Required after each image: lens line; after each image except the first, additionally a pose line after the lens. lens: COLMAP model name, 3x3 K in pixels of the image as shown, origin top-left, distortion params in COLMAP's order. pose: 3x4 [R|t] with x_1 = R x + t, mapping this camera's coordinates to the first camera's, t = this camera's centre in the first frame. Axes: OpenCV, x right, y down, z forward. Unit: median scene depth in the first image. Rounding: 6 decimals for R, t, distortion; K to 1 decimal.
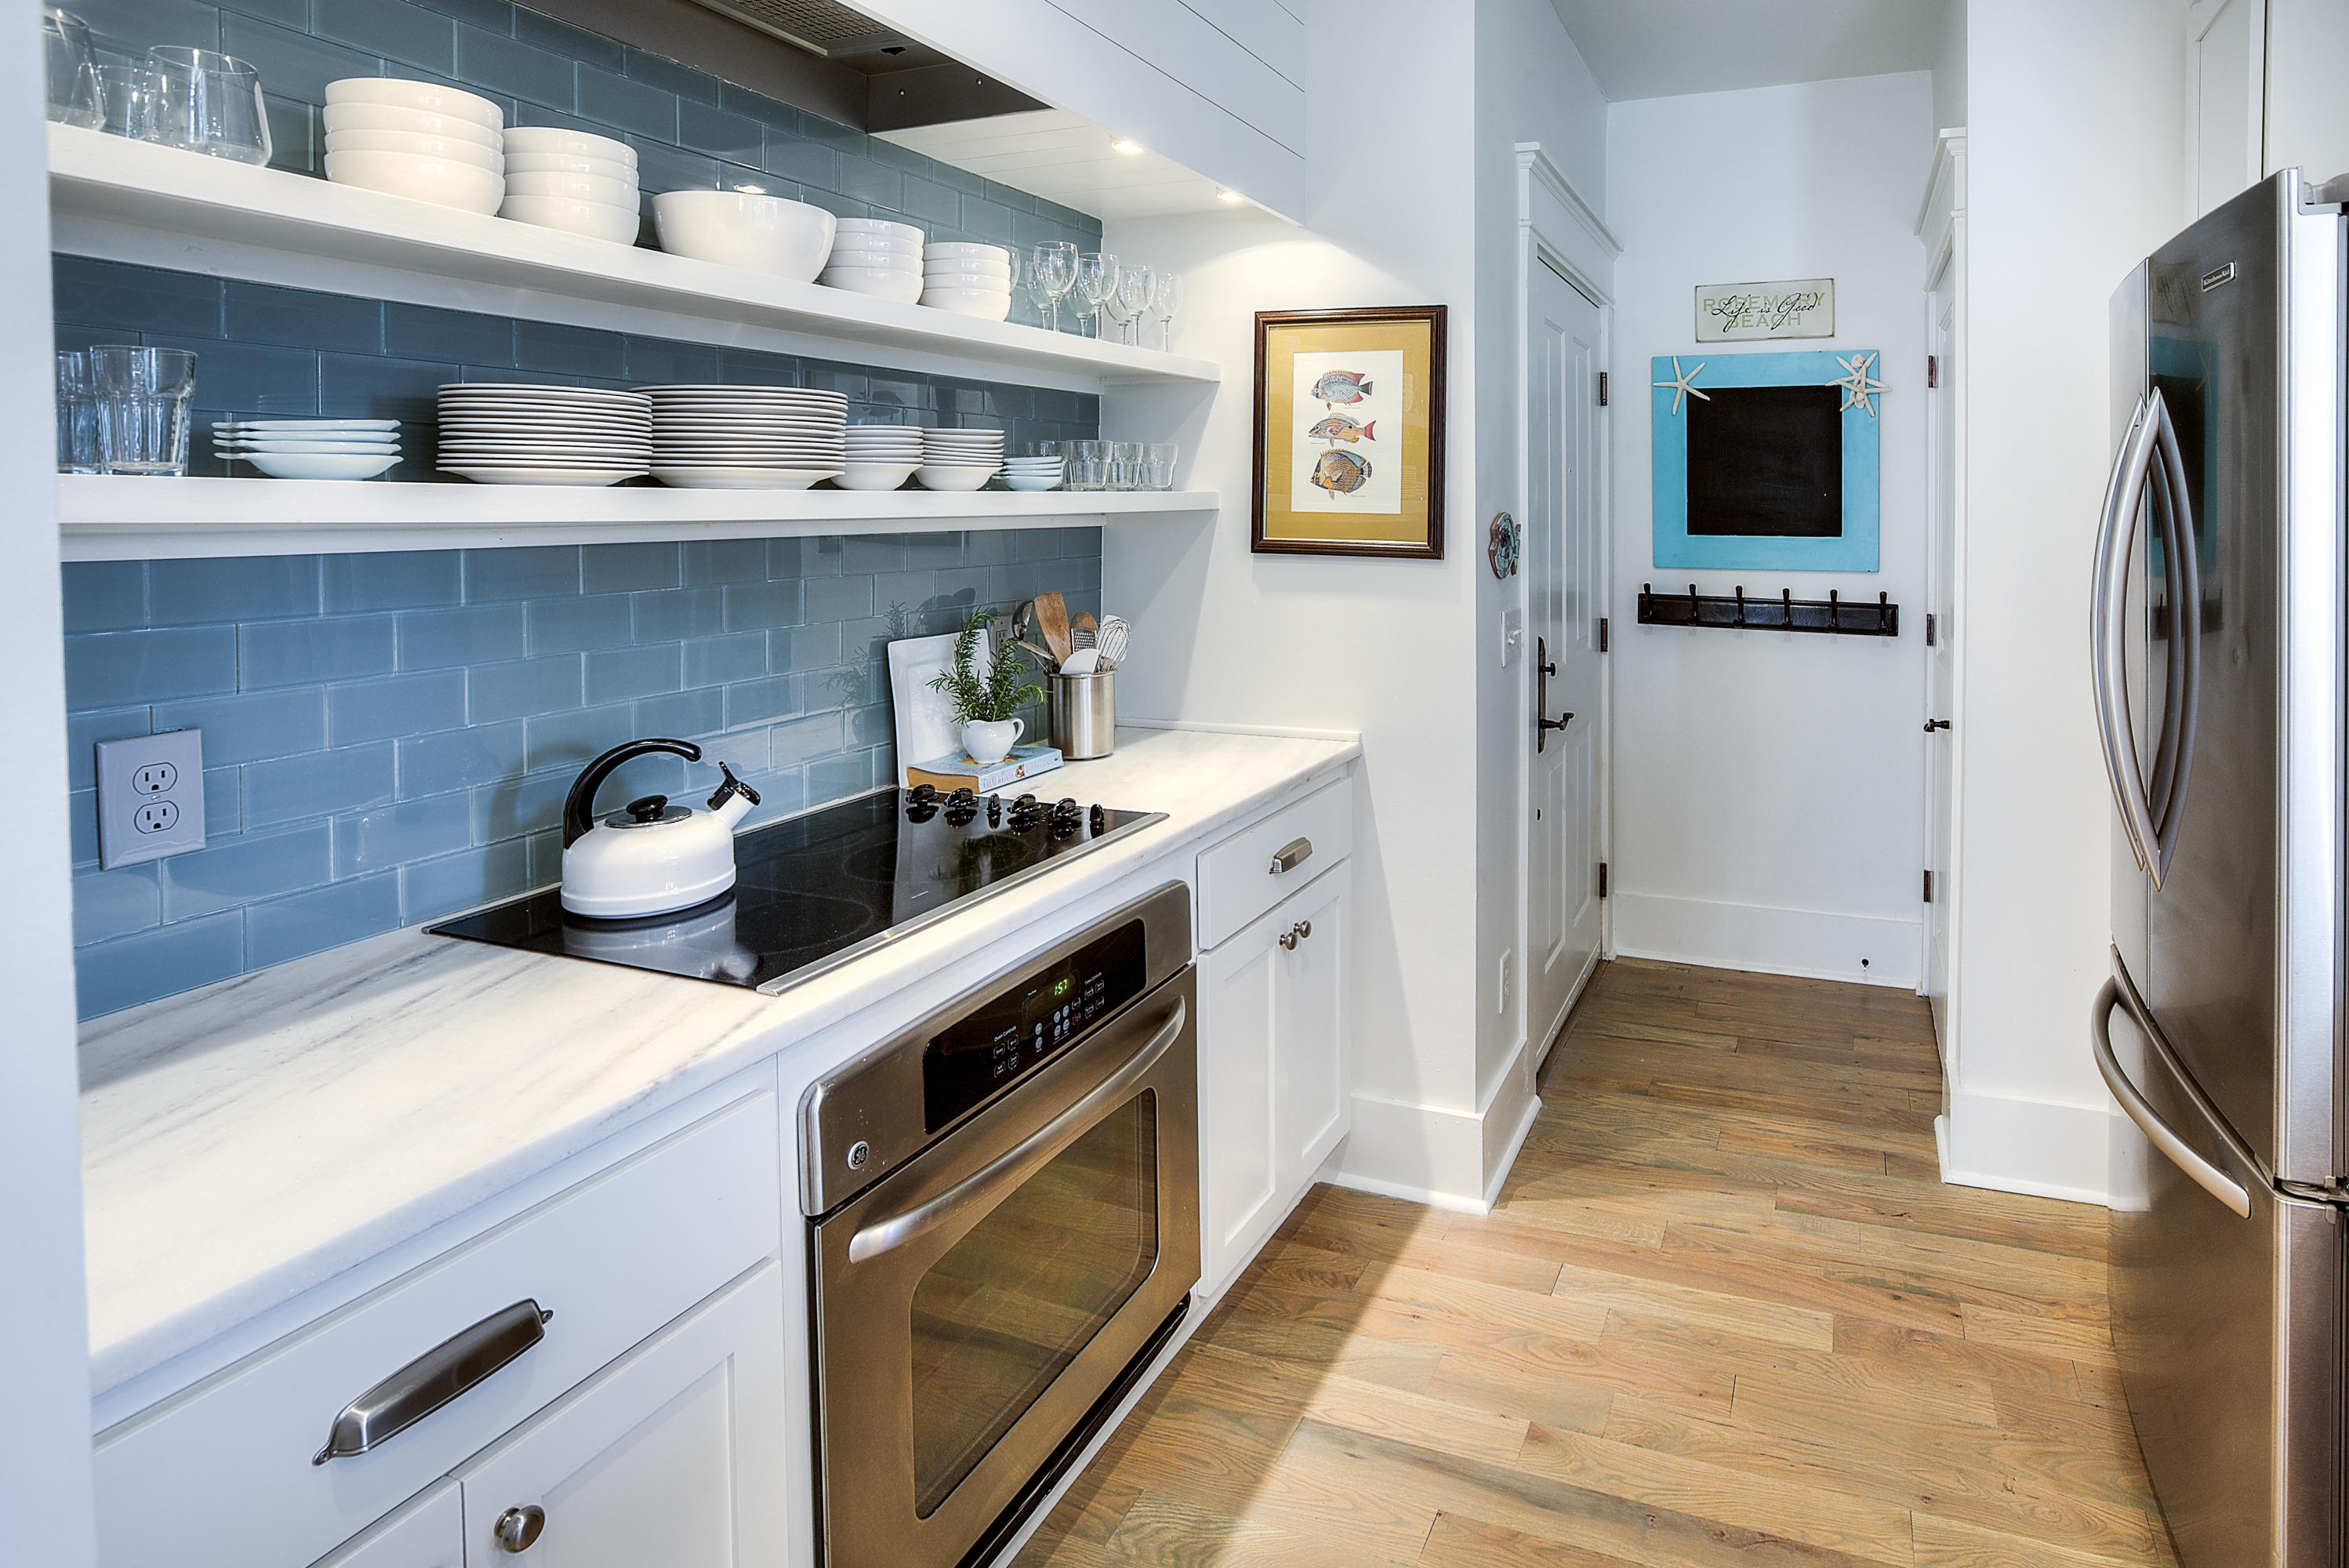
lens RADIAL K [[1274.6, 0, 1409.8], [0, 1274.6, 640.4], [0, 0, 1]] dist [-0.004123, 0.001320]
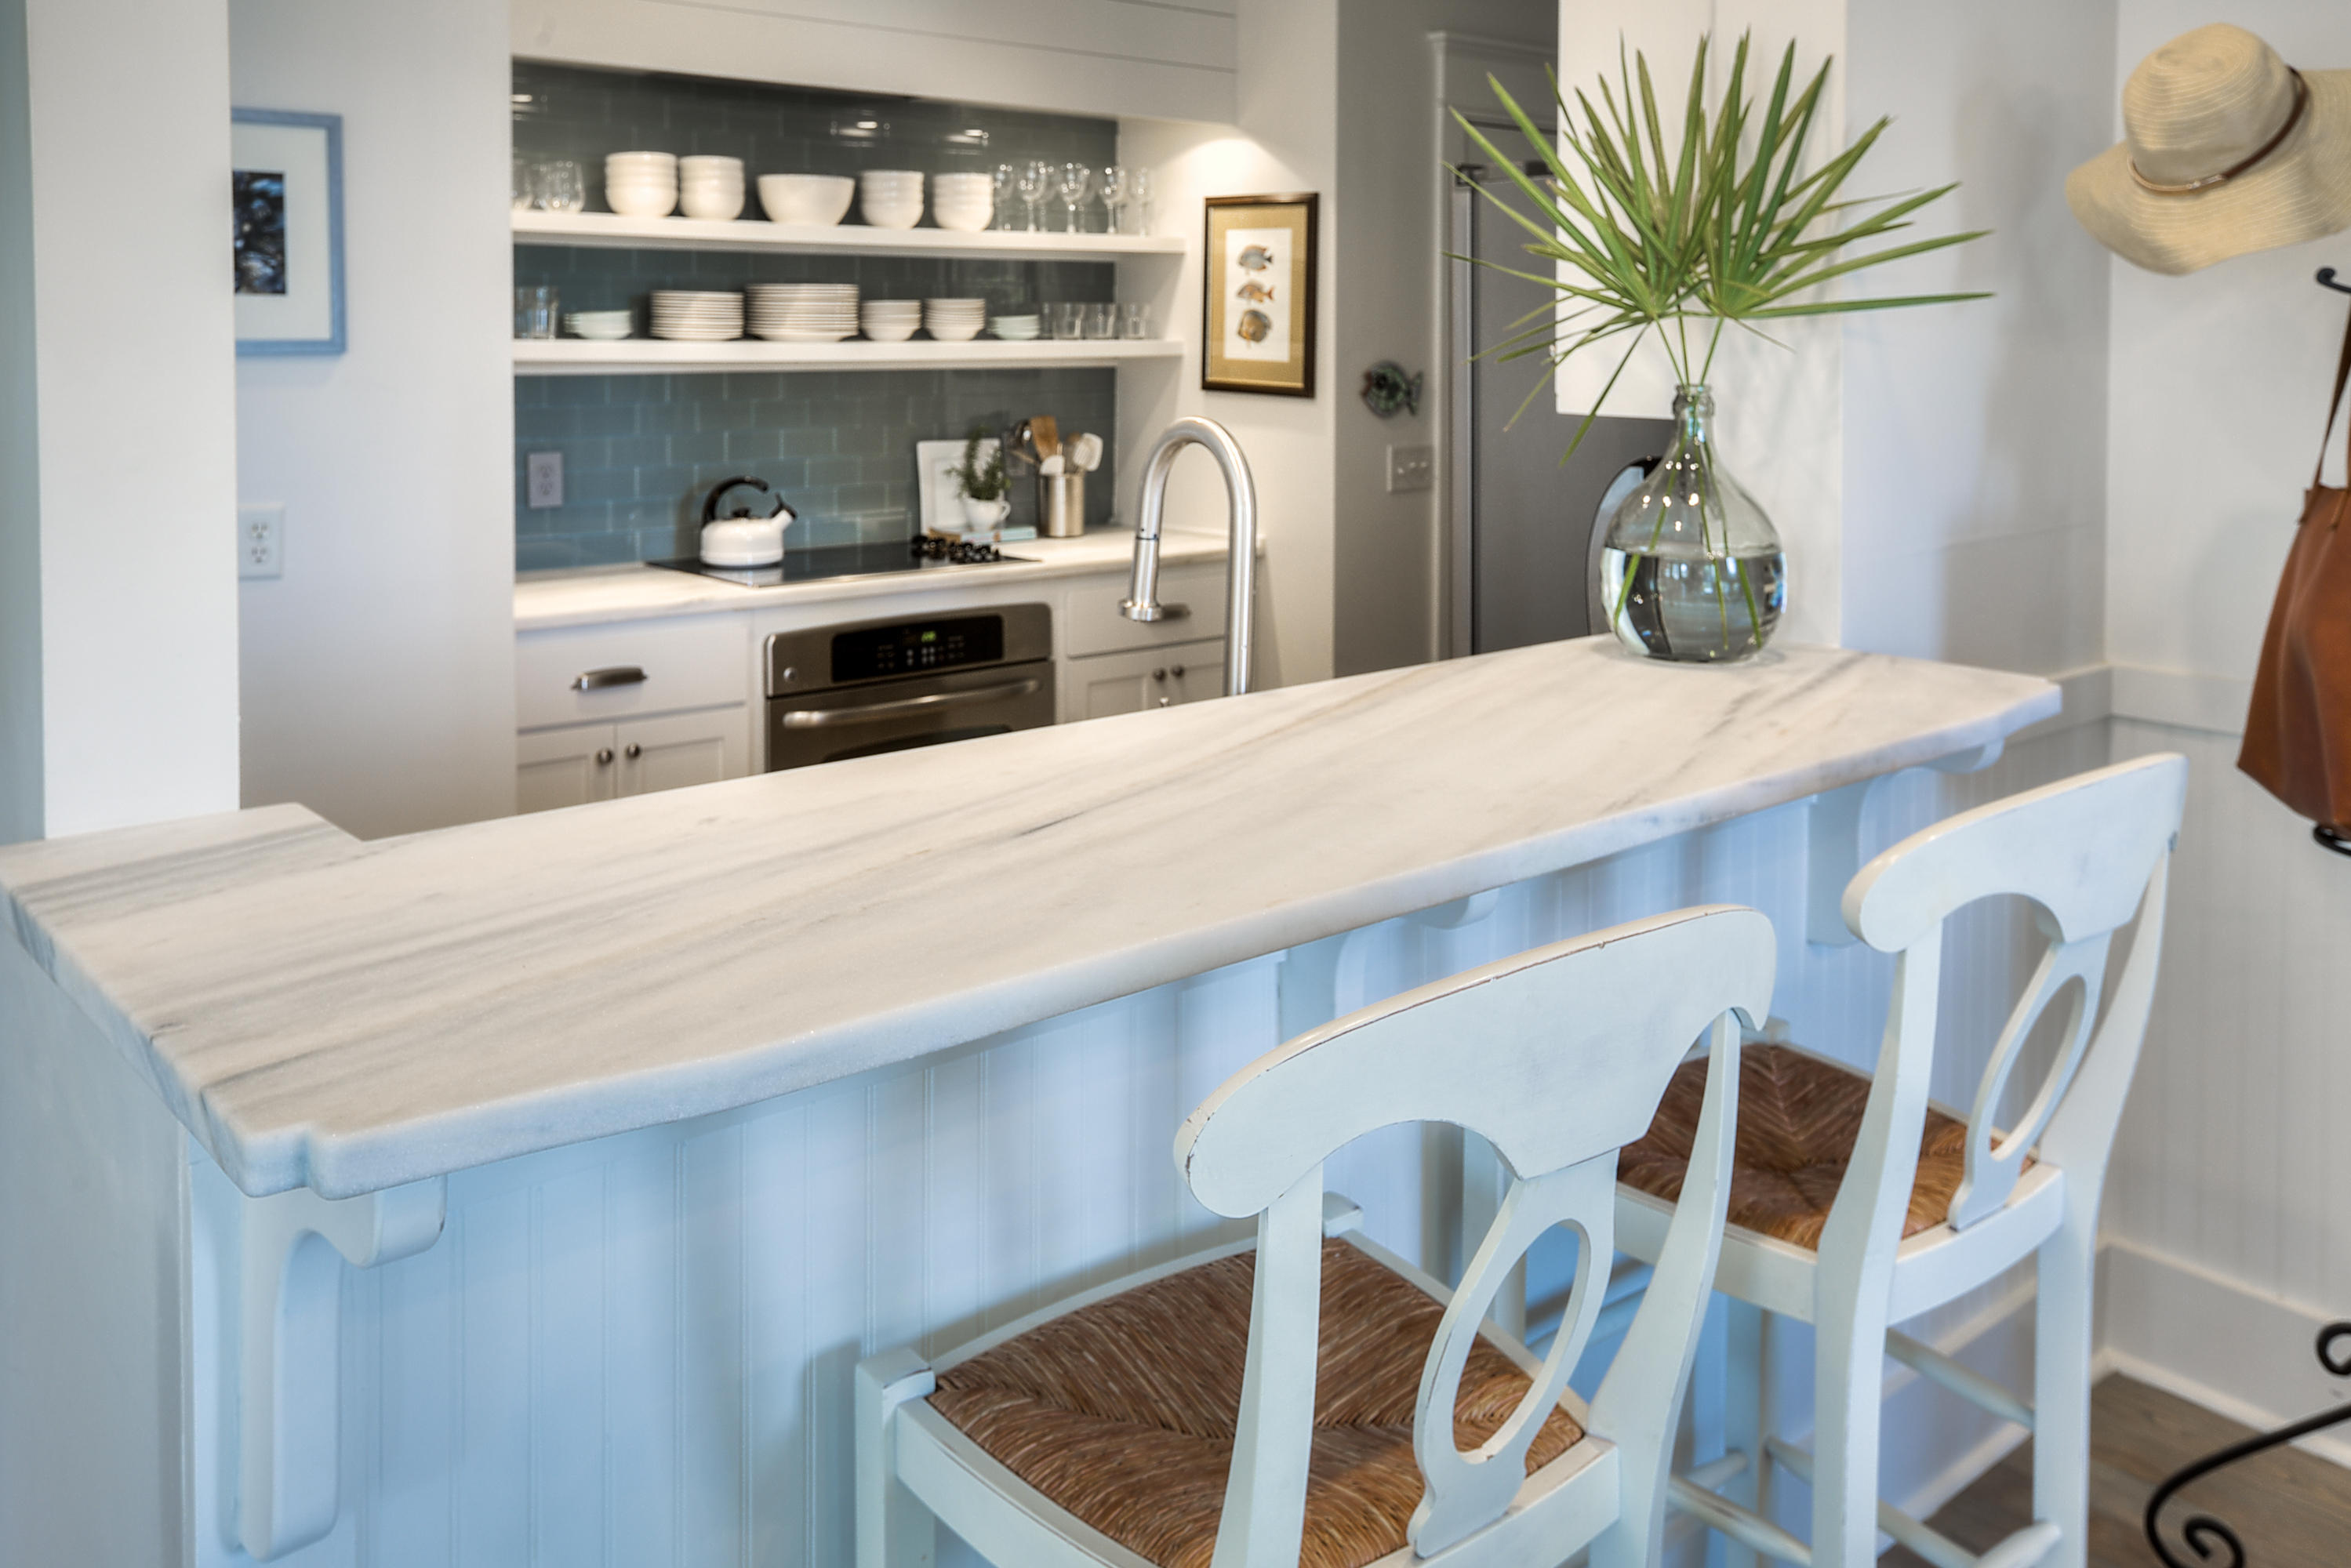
lens RADIAL K [[1928.2, 0, 1175.5], [0, 1928.2, 784.0], [0, 0, 1]] dist [-0.001360, -0.002544]
pose [[0.872504, 0.116617, -0.474485, 1.012289], [-0.058306, 0.989011, 0.135860, 0.074673], [0.485115, -0.090873, 0.869716, -0.898355]]
